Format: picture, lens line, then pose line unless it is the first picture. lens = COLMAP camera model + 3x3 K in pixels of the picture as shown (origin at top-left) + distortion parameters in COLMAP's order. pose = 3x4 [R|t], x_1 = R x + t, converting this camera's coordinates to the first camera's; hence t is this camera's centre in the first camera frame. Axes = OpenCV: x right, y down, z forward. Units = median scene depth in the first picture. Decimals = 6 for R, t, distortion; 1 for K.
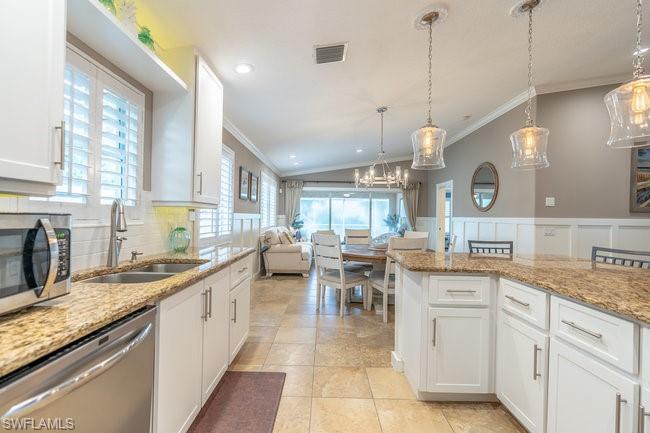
lens RADIAL K [[297.8, 0, 319.5], [0, 297.8, 216.0], [0, 0, 1]] dist [-0.005154, 0.001283]
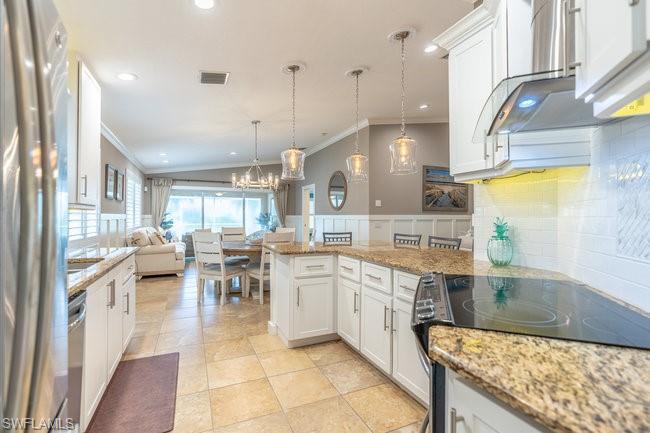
lens RADIAL K [[297.8, 0, 321.3], [0, 297.8, 216.9], [0, 0, 1]] dist [-0.005154, 0.001283]
pose [[0.907607, -0.014142, 0.419583, -0.047608], [0.010386, 0.999883, 0.011235, -0.002479], [-0.419693, -0.005839, 0.907648, -0.150562]]
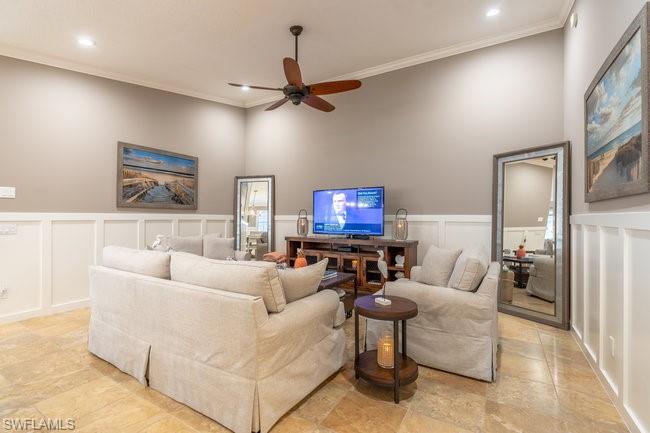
lens RADIAL K [[297.8, 0, 320.6], [0, 297.8, 215.2], [0, 0, 1]] dist [-0.005154, 0.001283]
pose [[0.511814, -0.009913, 0.859039, 0.525678], [0.000865, 0.999939, 0.011023, 0.005412], [-0.859096, -0.004899, 0.511791, -0.140398]]
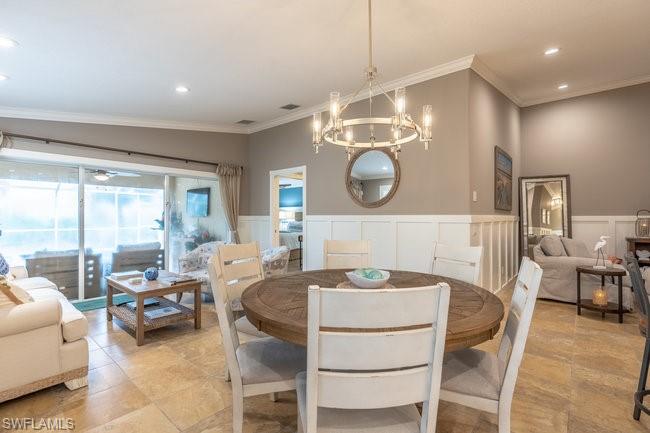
lens RADIAL K [[297.8, 0, 321.3], [0, 297.8, 218.3], [0, 0, 1]] dist [-0.005154, 0.001283]
pose [[0.640377, -0.018619, 0.767835, -0.184415], [0.008313, 0.999816, 0.017311, -0.001993], [-0.768016, -0.004702, 0.640414, 0.794153]]
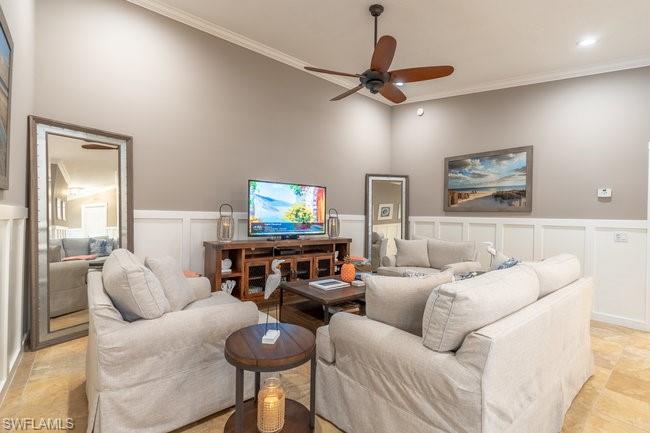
lens RADIAL K [[297.8, 0, 322.4], [0, 297.8, 214.8], [0, 0, 1]] dist [-0.005154, 0.001283]
pose [[-0.642187, -0.026311, 0.766096, 0.704402], [-0.034419, 0.999393, 0.005471, 0.012923], [-0.765775, -0.022855, -0.642703, 0.910735]]
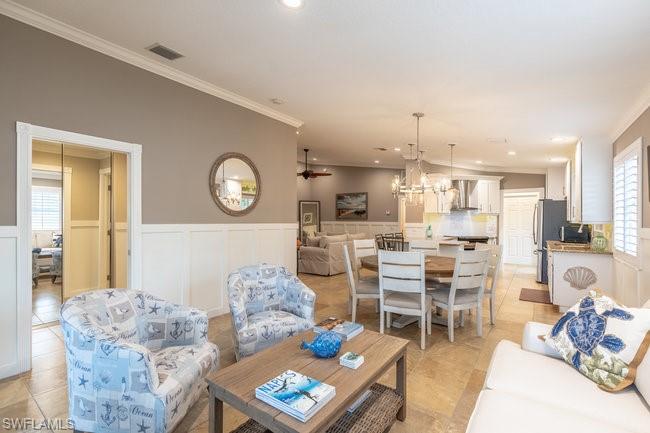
lens RADIAL K [[297.8, 0, 315.6], [0, 297.8, 219.9], [0, 0, 1]] dist [-0.005154, 0.001283]
pose [[-0.810474, -0.019833, 0.585439, -0.093246], [-0.019005, 0.999791, 0.007560, -0.020505], [-0.585467, -0.004999, -0.810681, 2.006260]]
